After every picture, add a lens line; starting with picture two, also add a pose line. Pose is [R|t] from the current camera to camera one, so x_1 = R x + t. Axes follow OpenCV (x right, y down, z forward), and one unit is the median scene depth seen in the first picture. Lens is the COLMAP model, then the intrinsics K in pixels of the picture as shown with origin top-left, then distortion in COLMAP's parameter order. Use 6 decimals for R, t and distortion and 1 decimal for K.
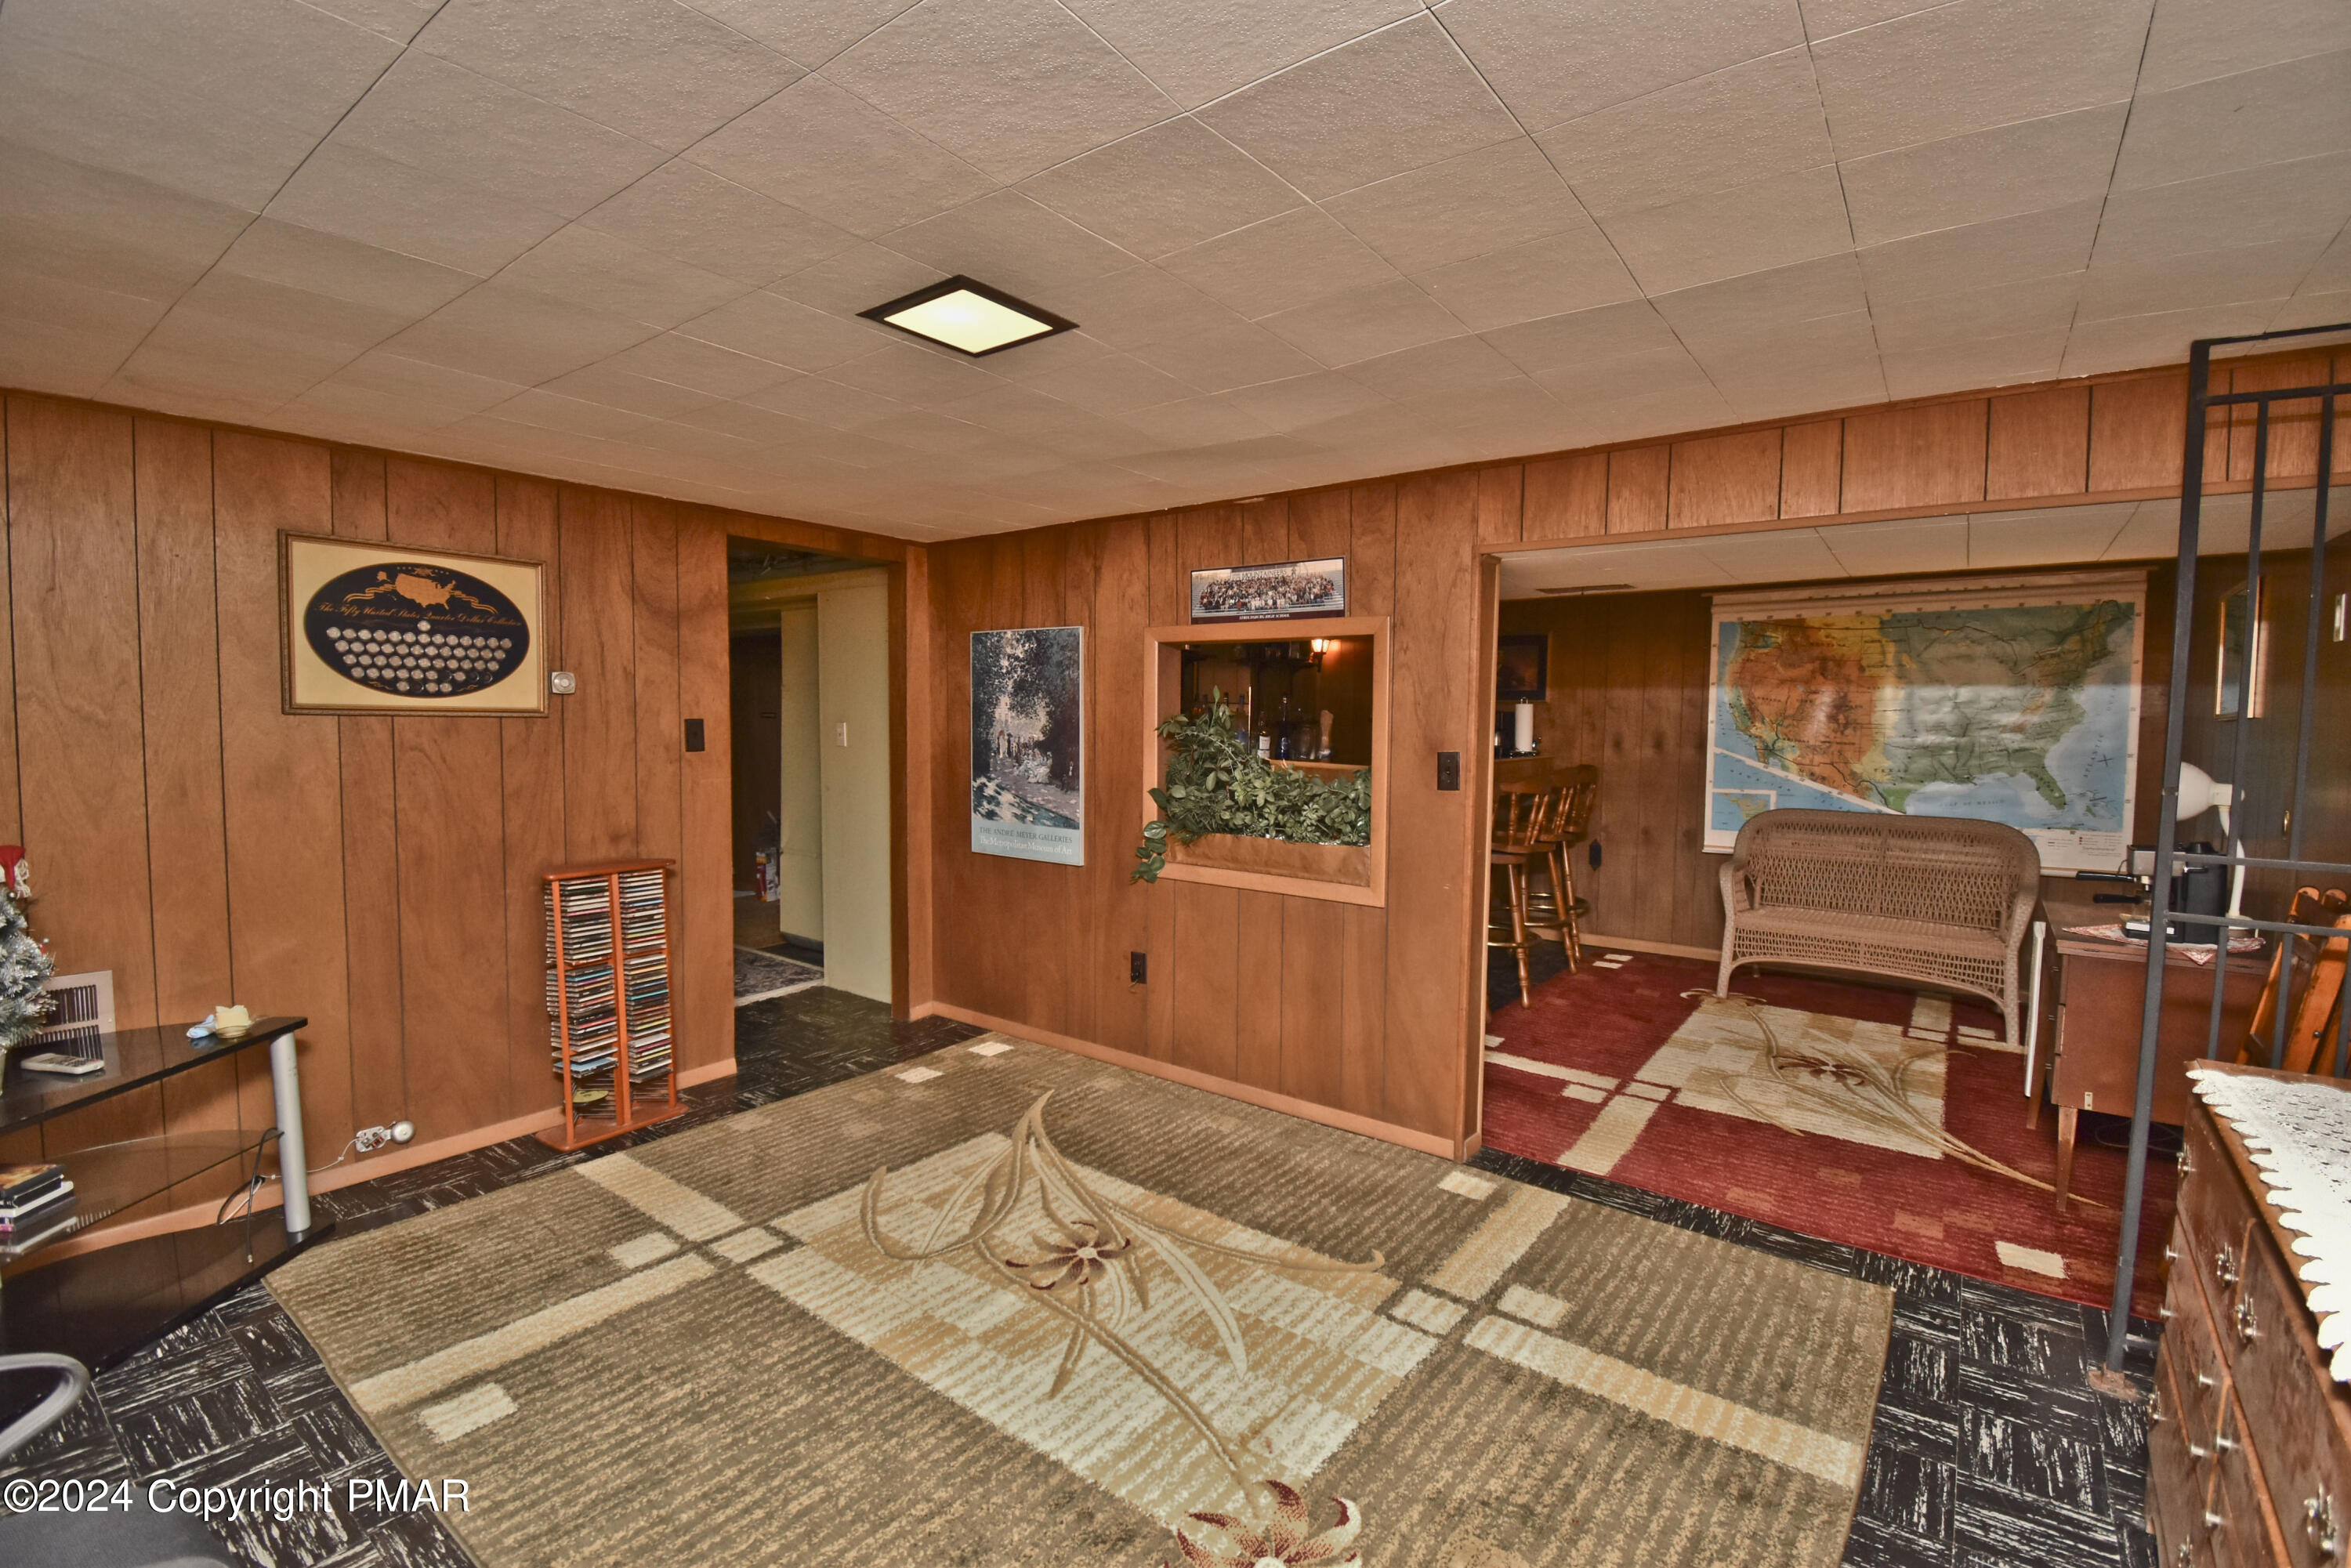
lens RADIAL K [[1058.3, 0, 1175.3], [0, 1058.3, 754.8], [0, 0, 1]] dist [-0.000444, -0.000444]
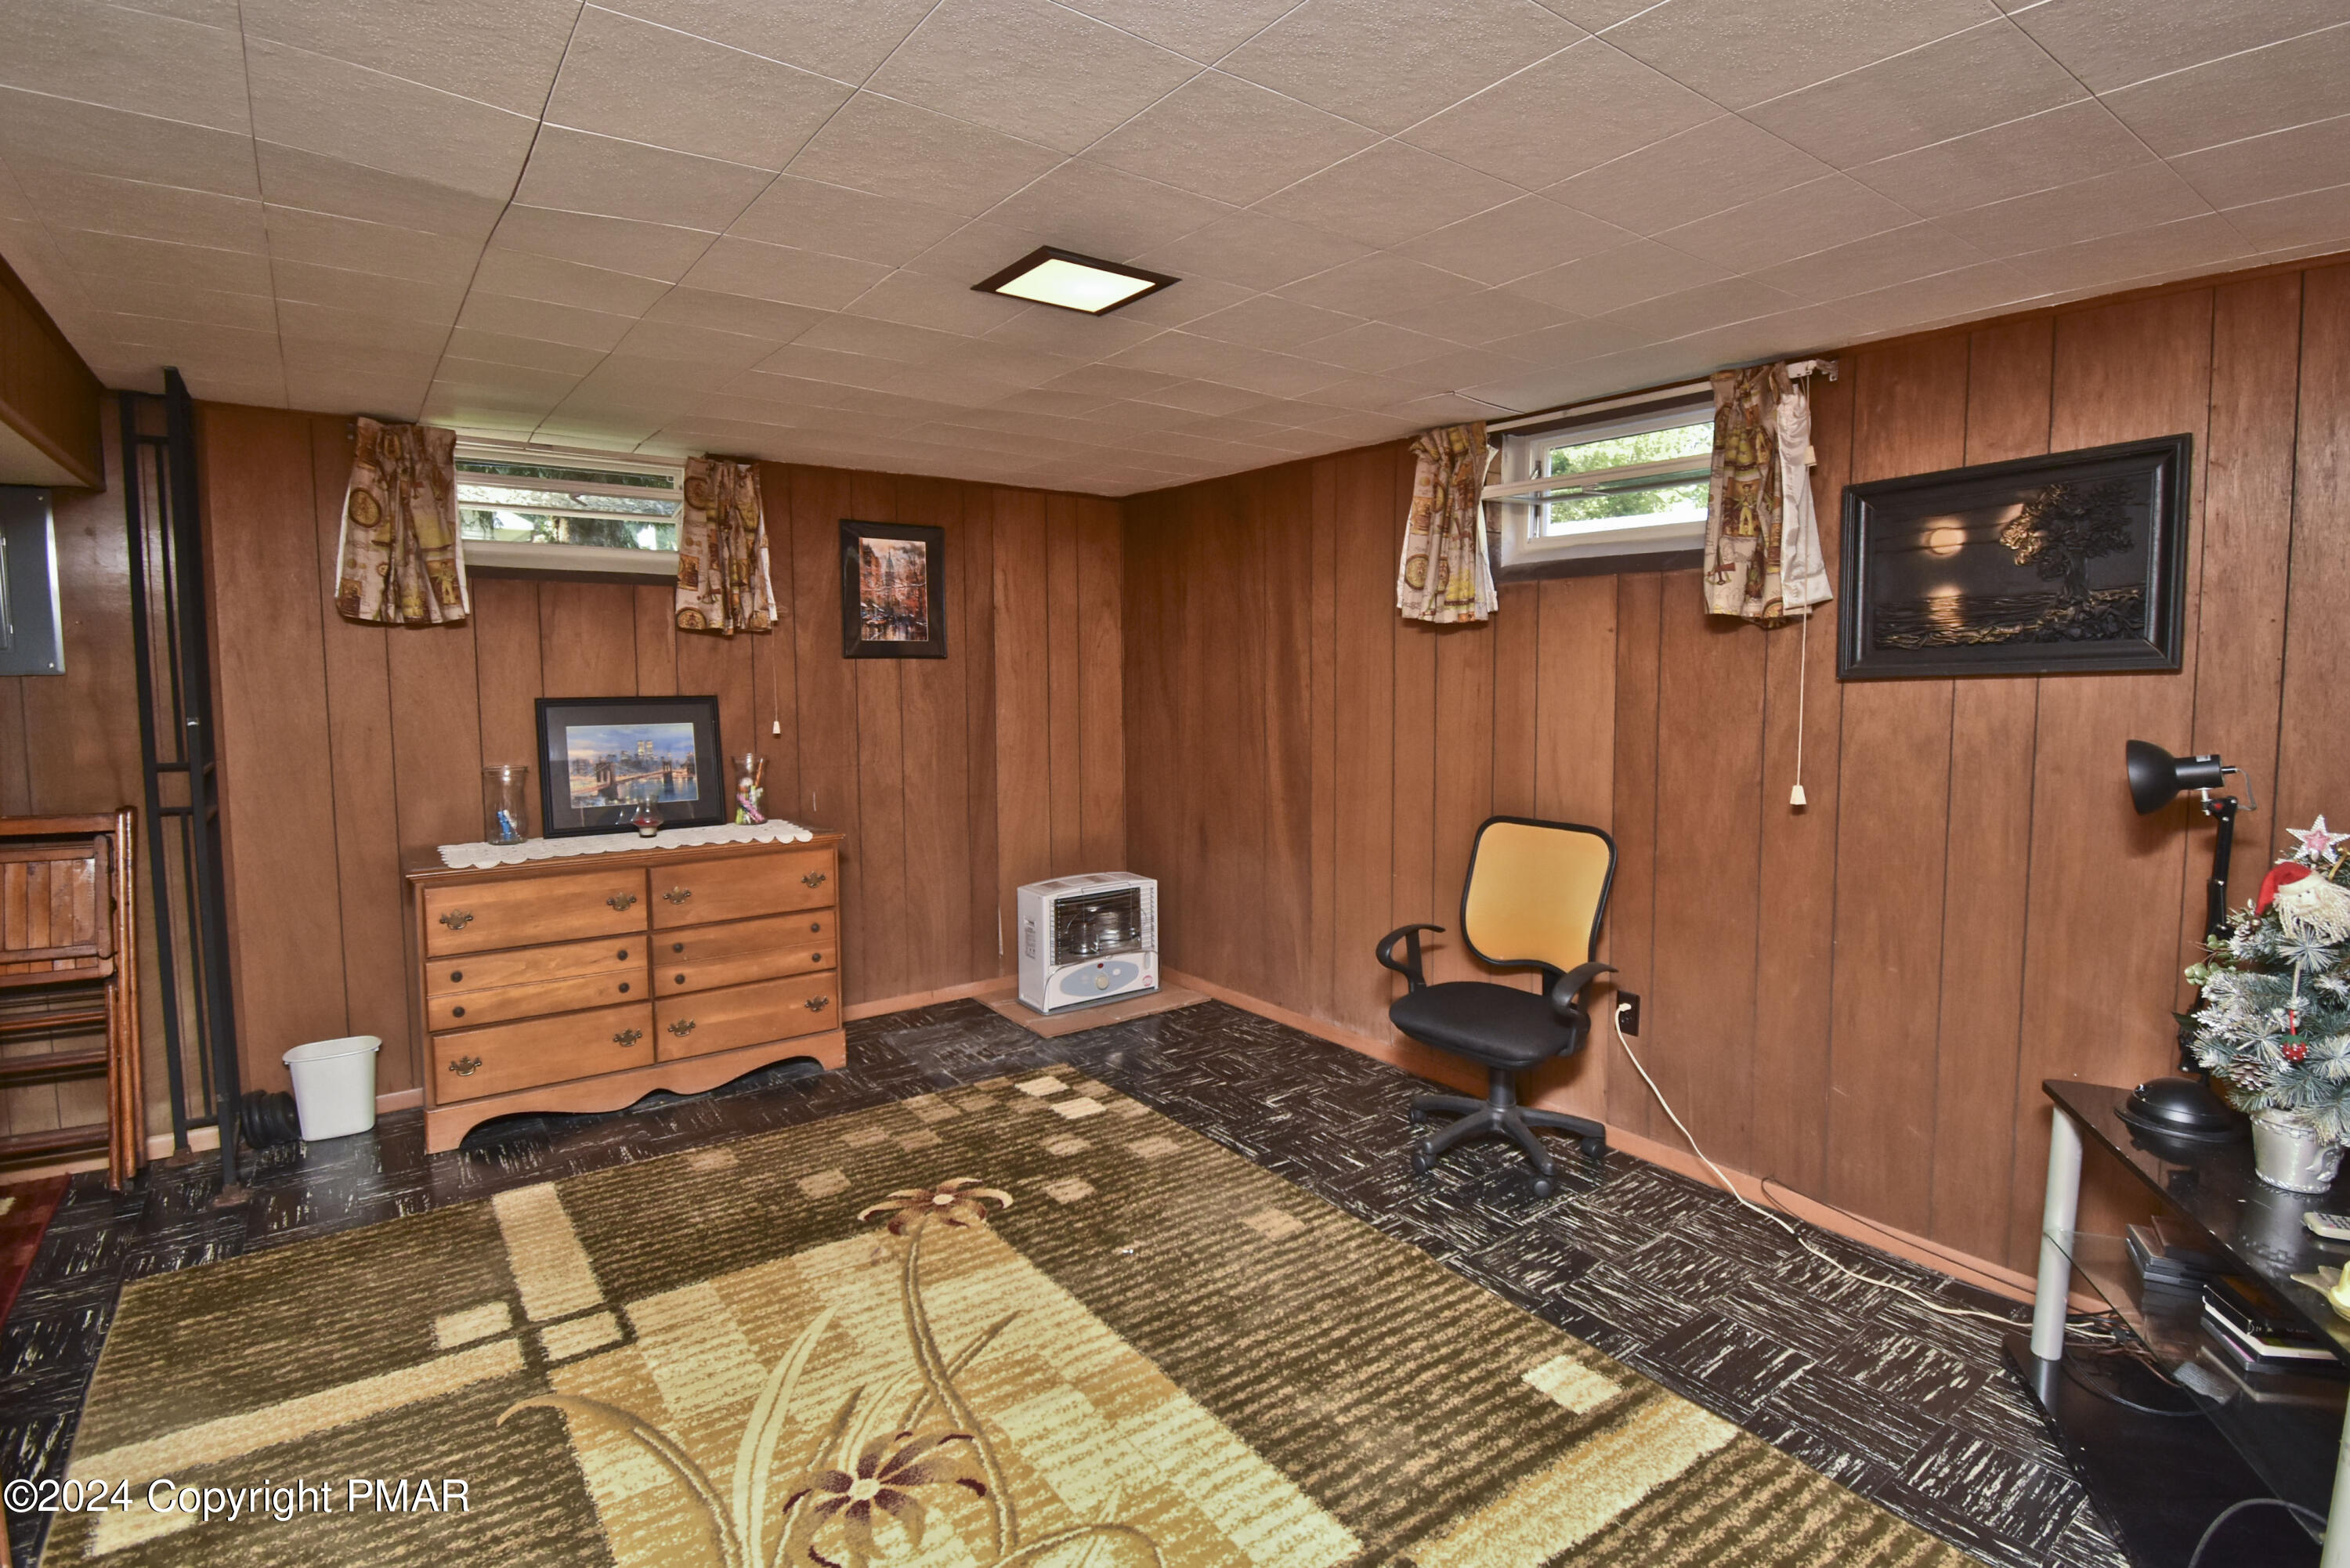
lens RADIAL K [[1057.8, 0, 1174.8], [0, 1057.8, 754.8], [0, 0, 1]] dist [-0.000444, -0.000444]
pose [[-0.959462, -0.028215, 0.280422, -0.459396], [0.005540, 0.992896, 0.118857, -0.062390], [-0.281783, 0.115592, -0.952490, 1.585426]]
